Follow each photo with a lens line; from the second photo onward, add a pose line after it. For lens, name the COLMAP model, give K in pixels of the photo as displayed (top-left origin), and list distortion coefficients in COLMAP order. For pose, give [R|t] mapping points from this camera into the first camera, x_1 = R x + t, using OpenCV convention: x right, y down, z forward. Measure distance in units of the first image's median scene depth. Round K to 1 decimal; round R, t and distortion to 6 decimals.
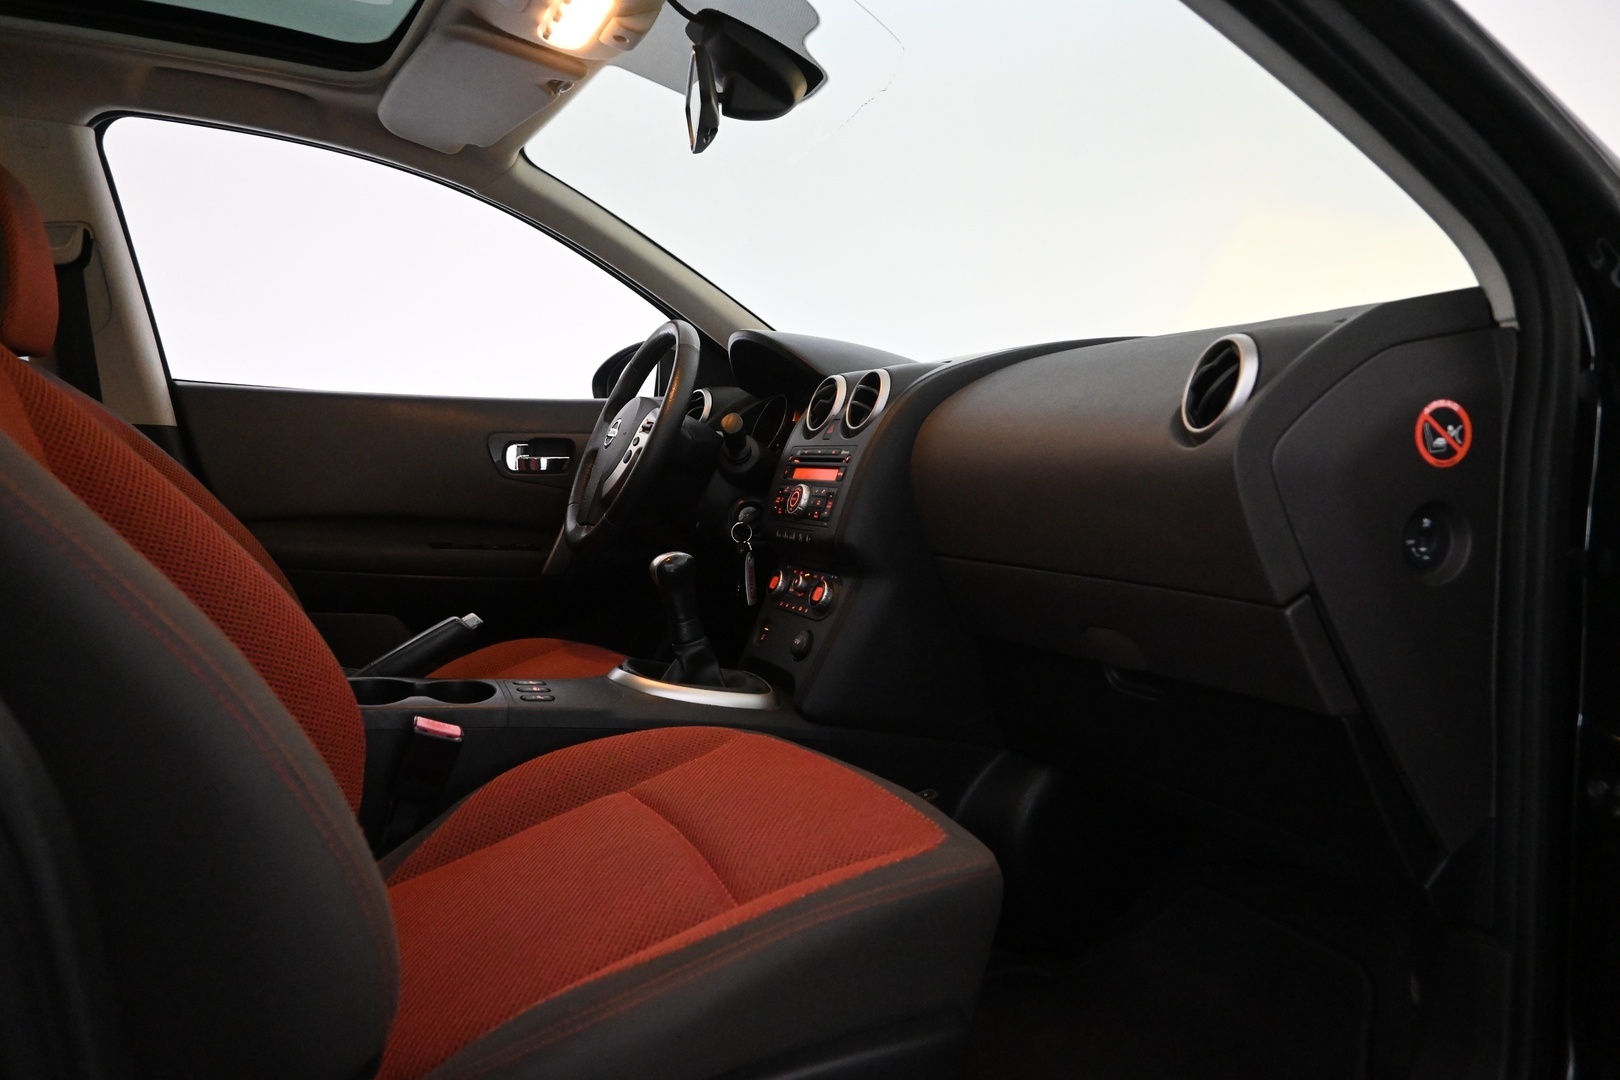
lens RADIAL K [[1074.1, 0, 810.0], [0, 1074.1, 540.0], [0, 0, 1]] dist [-0.003304, 0.005123]
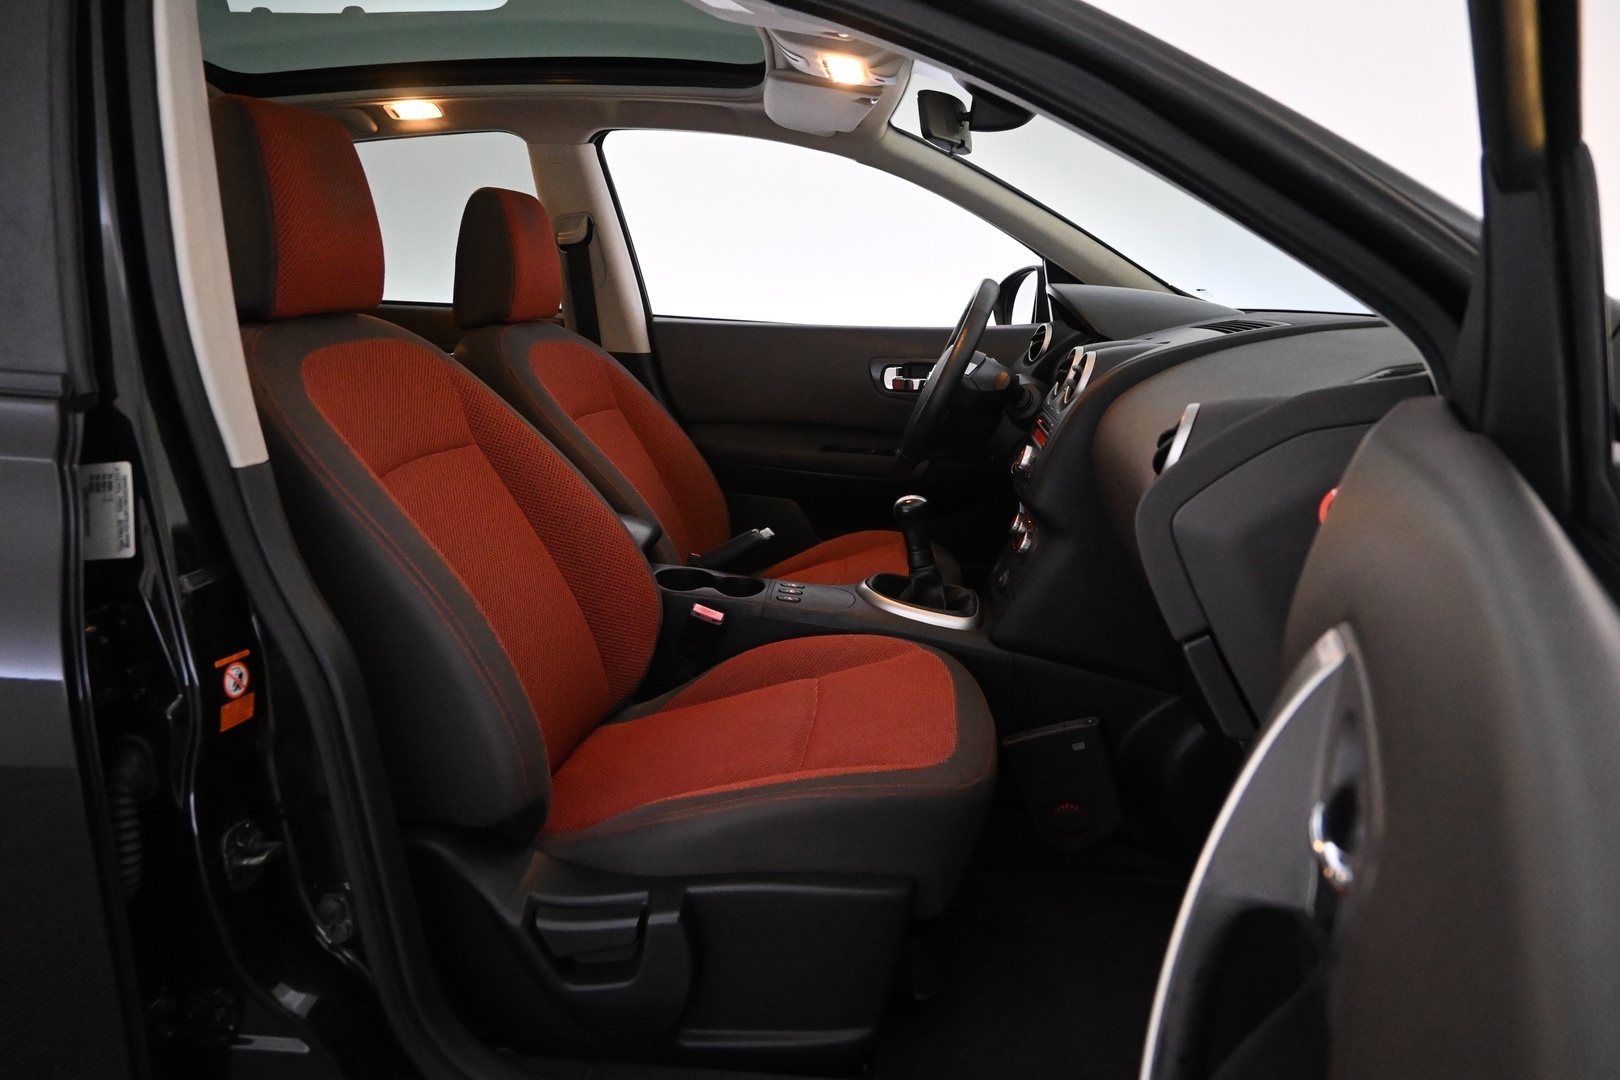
lens RADIAL K [[1074.1, 0, 810.0], [0, 1074.1, 540.0], [0, 0, 1]] dist [-0.003304, 0.005123]
pose [[0.861878, 0.120776, -0.492524, 0.341880], [-0.045429, 0.985709, 0.162218, -0.118226], [0.505078, -0.117437, 0.855047, -0.118987]]
